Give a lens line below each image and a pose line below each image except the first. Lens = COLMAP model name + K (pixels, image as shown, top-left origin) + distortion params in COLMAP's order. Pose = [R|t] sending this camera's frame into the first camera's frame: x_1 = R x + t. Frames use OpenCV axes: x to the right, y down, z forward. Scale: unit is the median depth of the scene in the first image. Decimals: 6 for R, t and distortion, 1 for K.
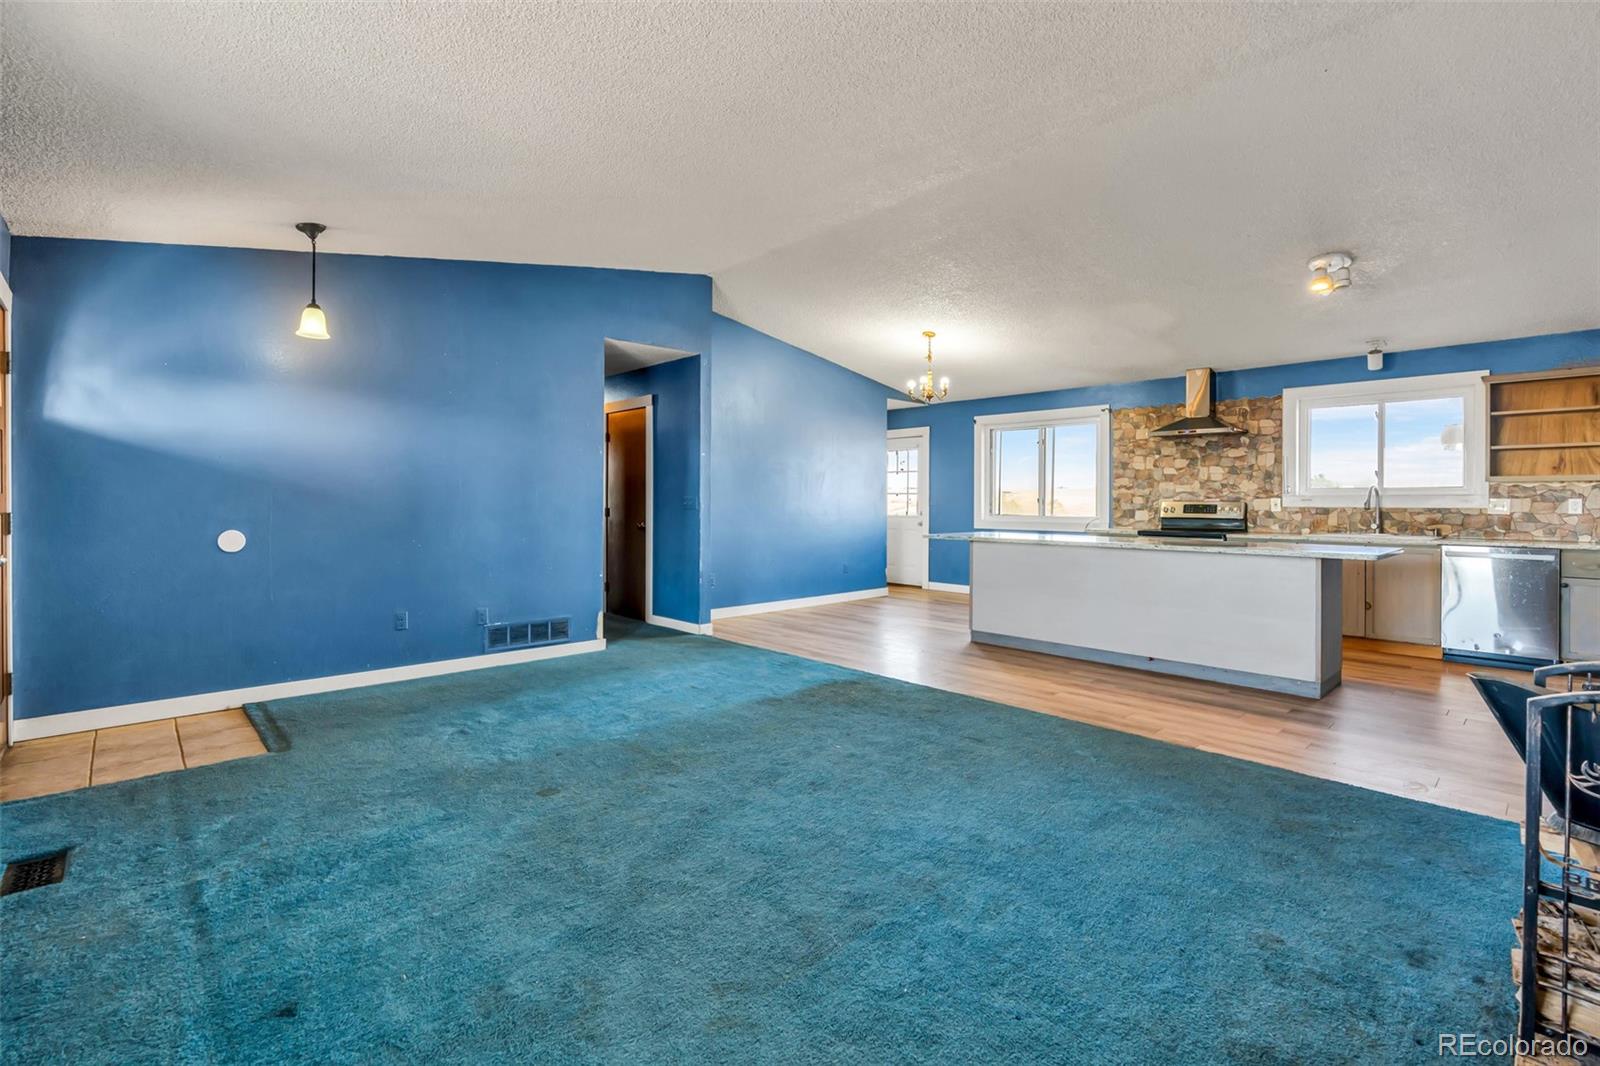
lens RADIAL K [[721.9, 0, 805.8], [0, 721.9, 499.4], [0, 0, 1]] dist [-0.007905, 0.002831]
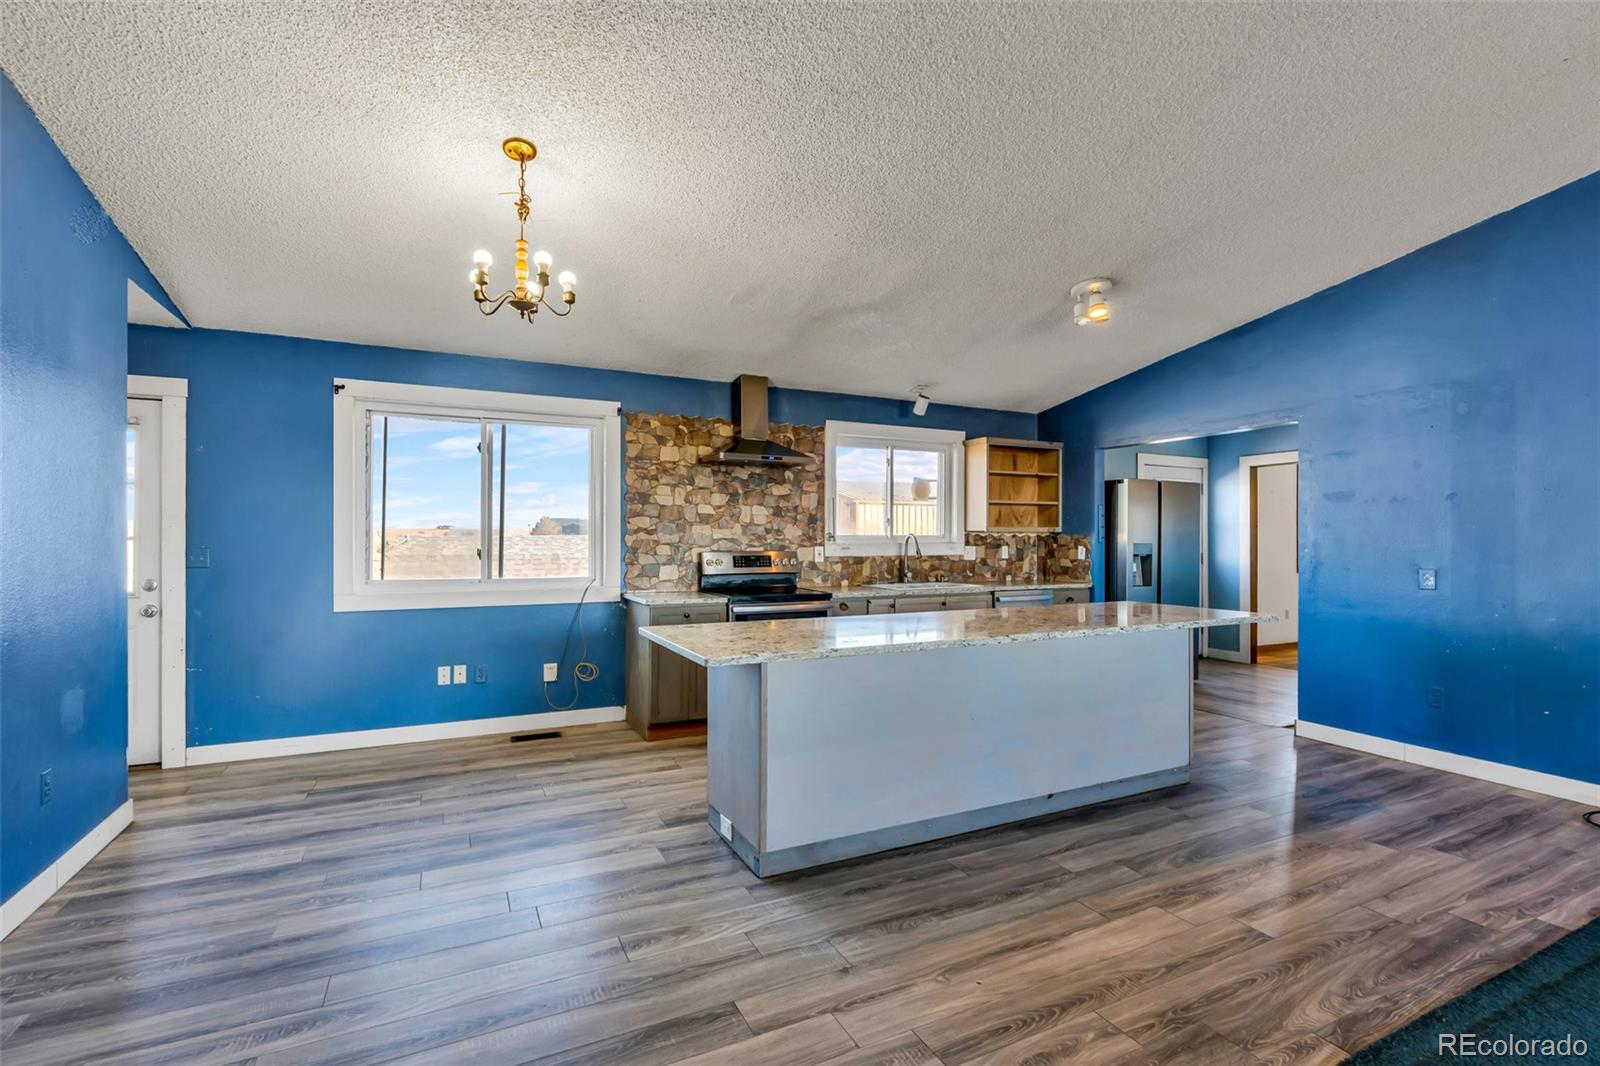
lens RADIAL K [[721.9, 0, 793.3], [0, 721.9, 536.0], [0, 0, 1]] dist [-0.007905, 0.002831]
pose [[0.305789, 0.000164, 0.952099, -0.167194], [-0.002114, 0.999998, 0.000507, -0.014020], [-0.952097, -0.002168, 0.305788, 0.743564]]
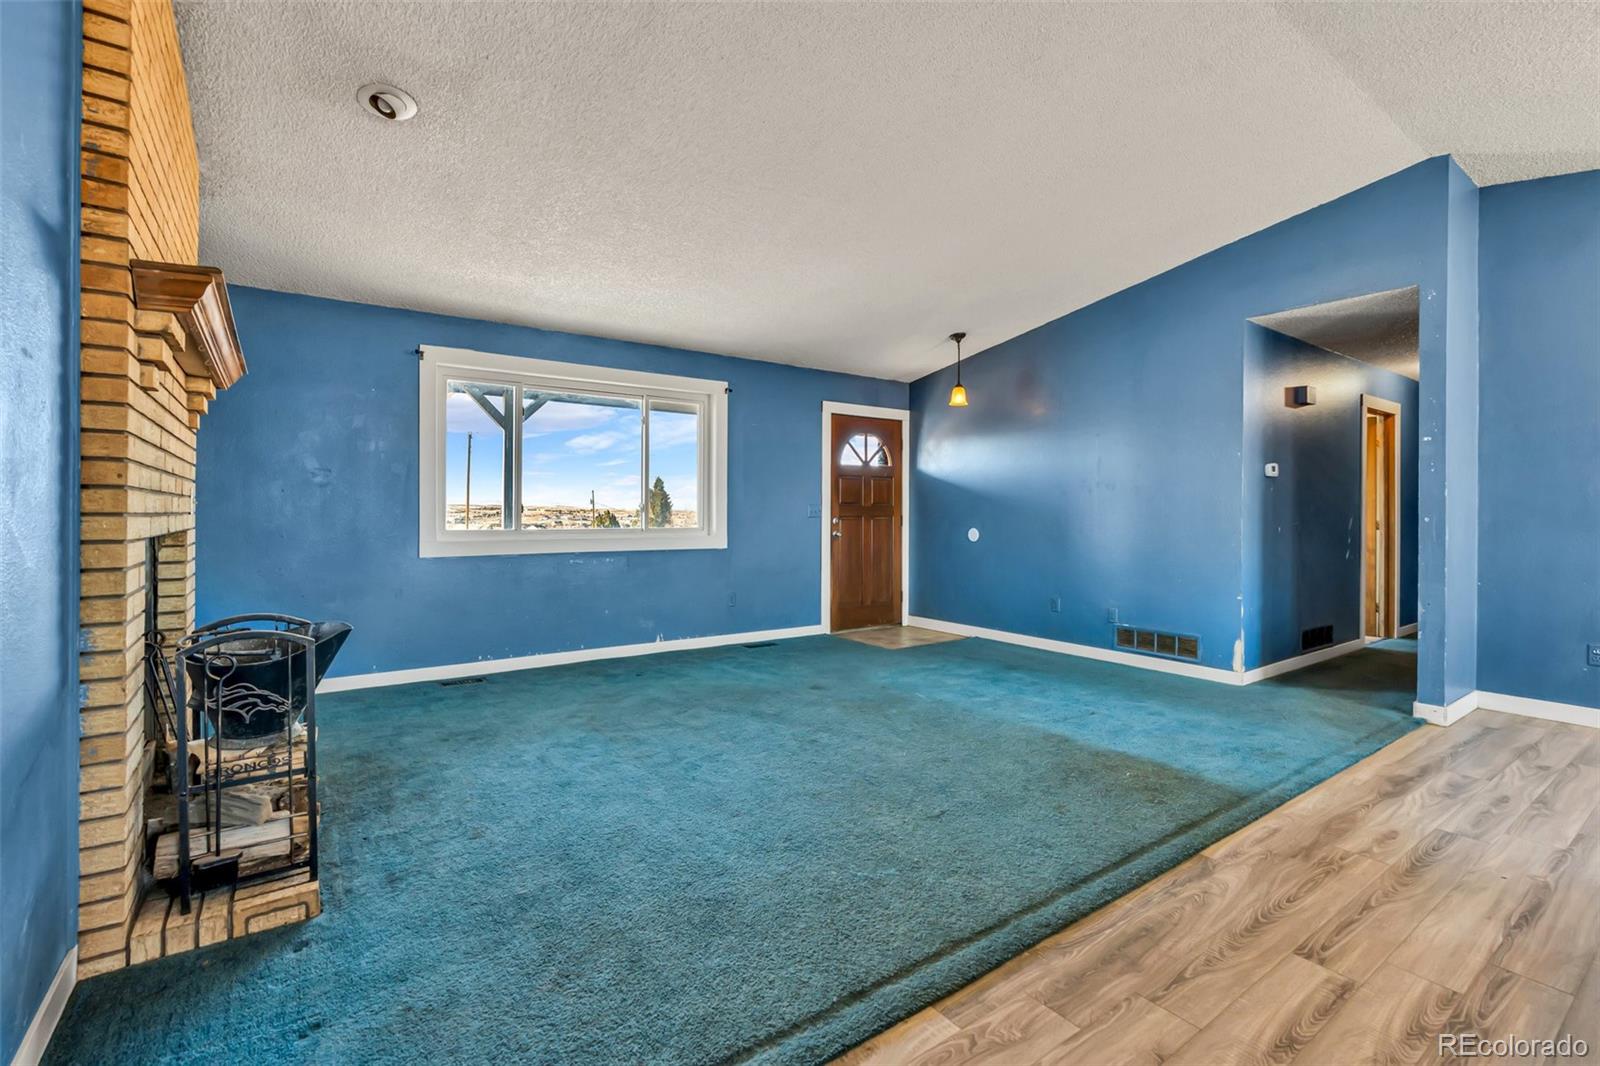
lens RADIAL K [[721.9, 0, 787.9], [0, 721.9, 511.7], [0, 0, 1]] dist [-0.007905, 0.002831]
pose [[-0.145092, -0.001675, -0.989417, 0.515981], [-0.004192, 0.999991, -0.001079, 0.005315], [0.989409, 0.003991, -0.145098, 0.482385]]
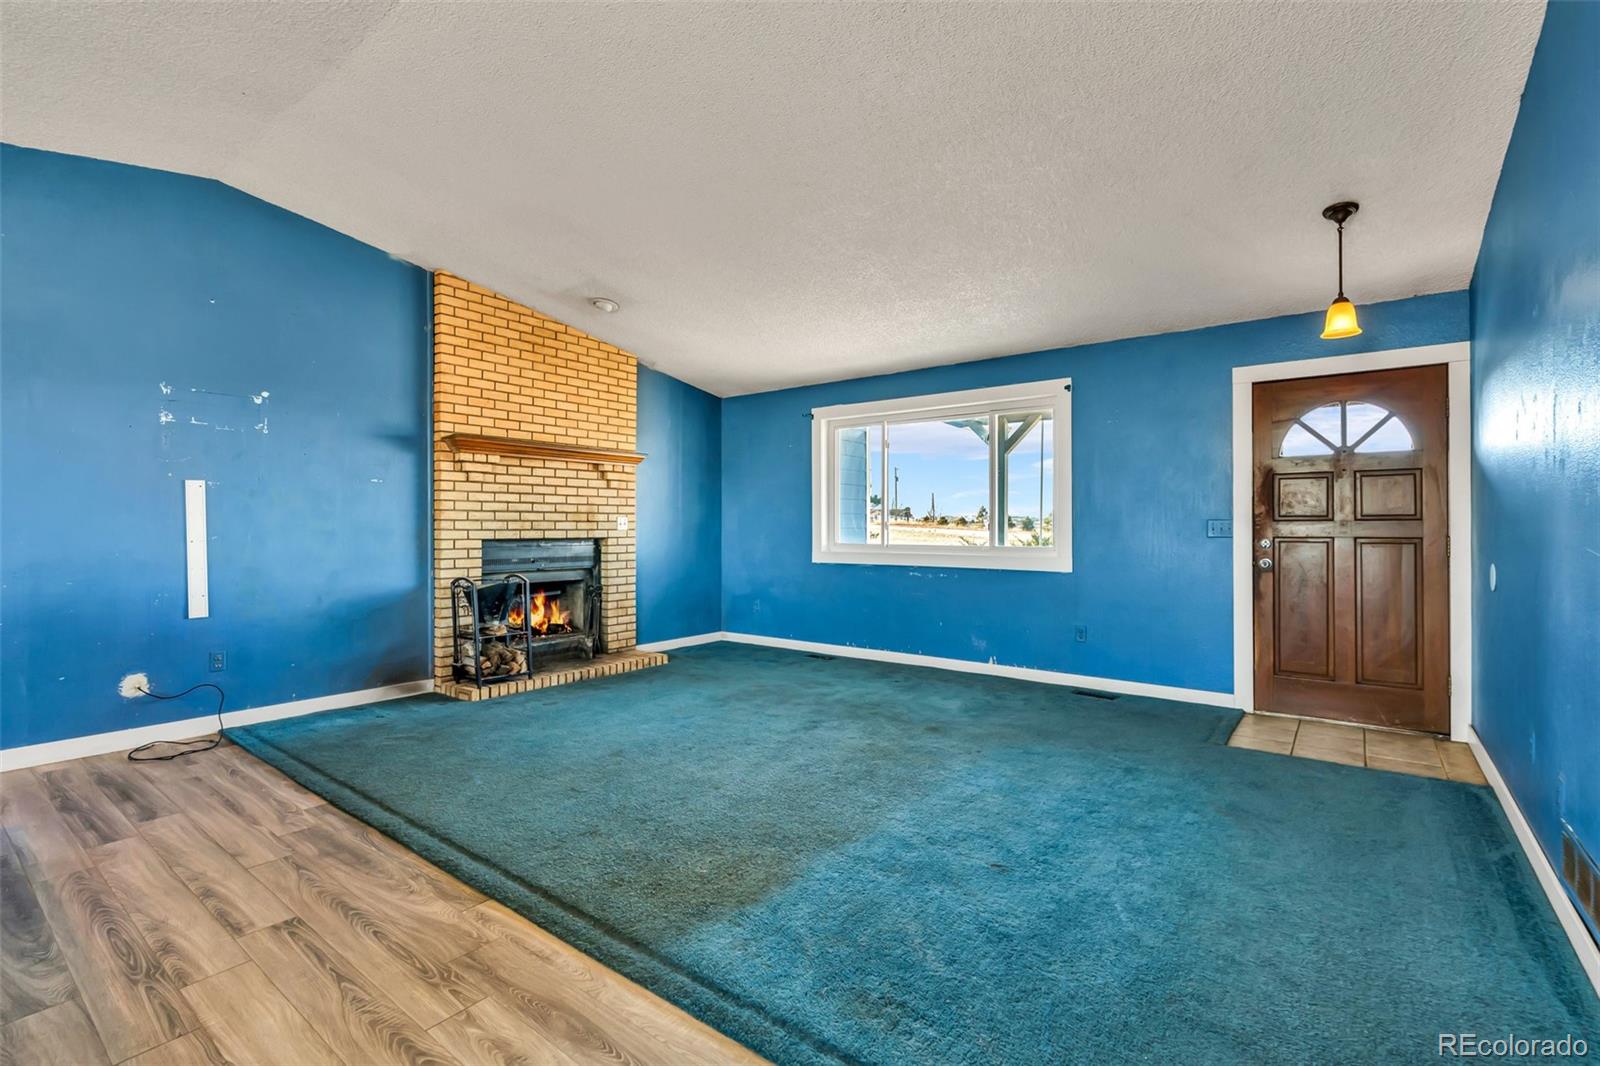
lens RADIAL K [[721.9, 0, 805.8], [0, 721.9, 528.9], [0, 0, 1]] dist [-0.007905, 0.002831]
pose [[-0.987954, -0.002674, -0.154727, 0.048276], [-0.003298, 0.999987, 0.003776, 0.001986], [0.154715, 0.004240, -0.987950, 0.974515]]
